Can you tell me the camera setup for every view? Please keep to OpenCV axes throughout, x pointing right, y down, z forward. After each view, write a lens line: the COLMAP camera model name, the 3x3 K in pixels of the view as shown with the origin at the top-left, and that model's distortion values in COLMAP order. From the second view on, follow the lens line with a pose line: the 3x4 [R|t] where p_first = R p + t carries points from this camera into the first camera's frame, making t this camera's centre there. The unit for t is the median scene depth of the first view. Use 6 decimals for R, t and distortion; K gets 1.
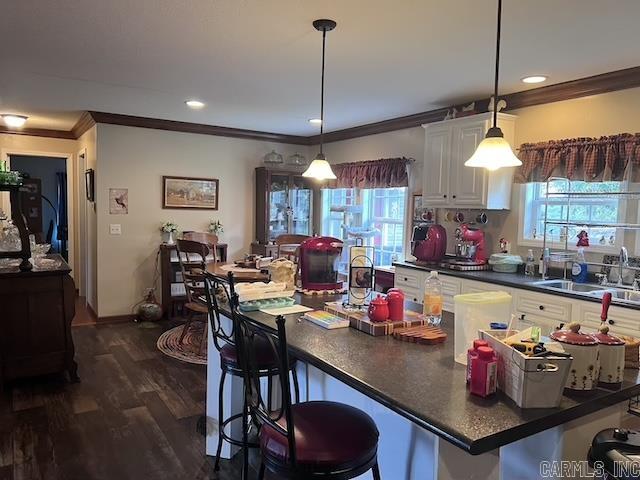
lens RADIAL K [[476.4, 0, 319.3], [0, 476.4, 244.2], [0, 0, 1]] dist [0.062613, -0.067061]
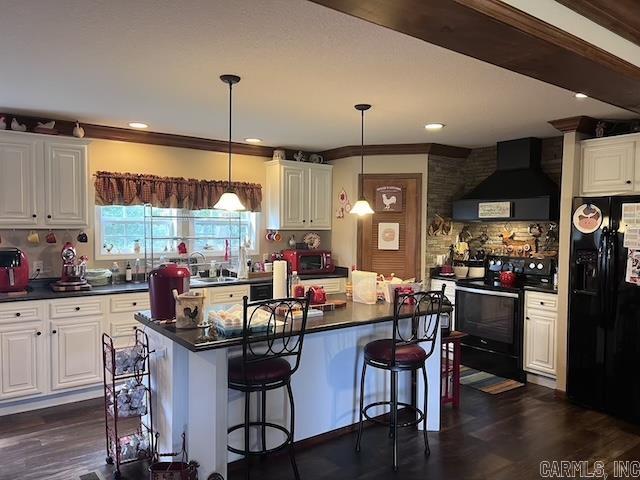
lens RADIAL K [[476.4, 0, 319.3], [0, 476.4, 244.2], [0, 0, 1]] dist [0.062613, -0.067061]
pose [[-0.058823, -0.060963, 0.996405, -0.829204], [0.072626, 0.995227, 0.065178, -0.079912], [-0.995623, 0.076199, -0.054114, 0.611463]]
